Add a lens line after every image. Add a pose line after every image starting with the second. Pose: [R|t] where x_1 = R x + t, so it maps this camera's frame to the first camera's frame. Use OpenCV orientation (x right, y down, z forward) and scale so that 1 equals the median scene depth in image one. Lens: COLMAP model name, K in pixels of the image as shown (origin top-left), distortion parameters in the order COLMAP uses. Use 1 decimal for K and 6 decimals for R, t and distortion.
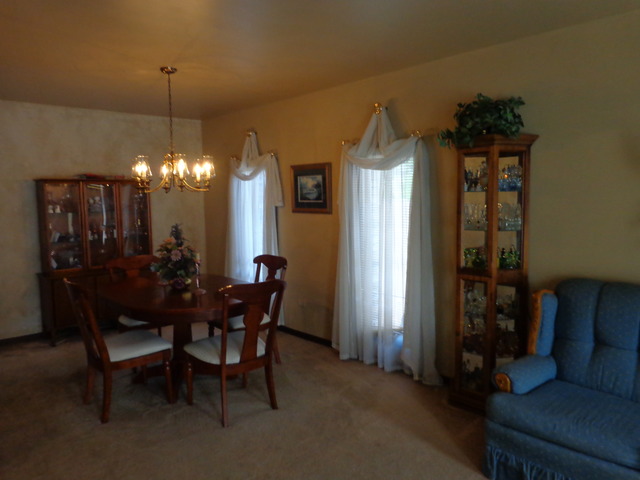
lens RADIAL K [[467.8, 0, 320.0], [0, 467.8, 240.0], [0, 0, 1]] dist [-0.012676, 0.000752]
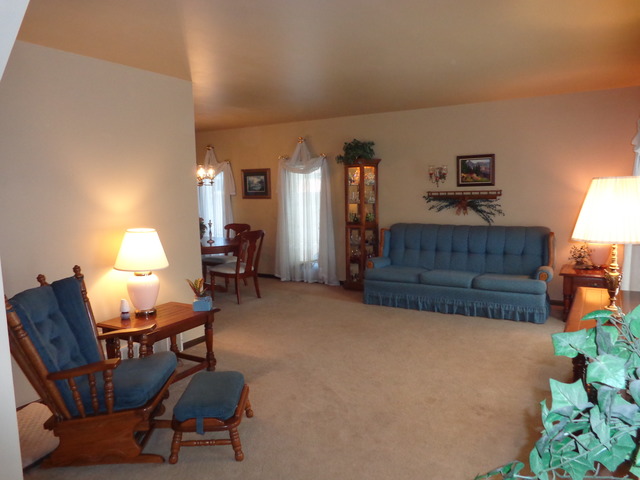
lens RADIAL K [[467.8, 0, 320.0], [0, 467.8, 240.0], [0, 0, 1]] dist [-0.012676, 0.000752]
pose [[0.958316, -0.034848, 0.283576, -0.341671], [0.030859, 0.999352, 0.018522, 0.079378], [-0.284038, -0.008999, 0.958771, -0.795250]]
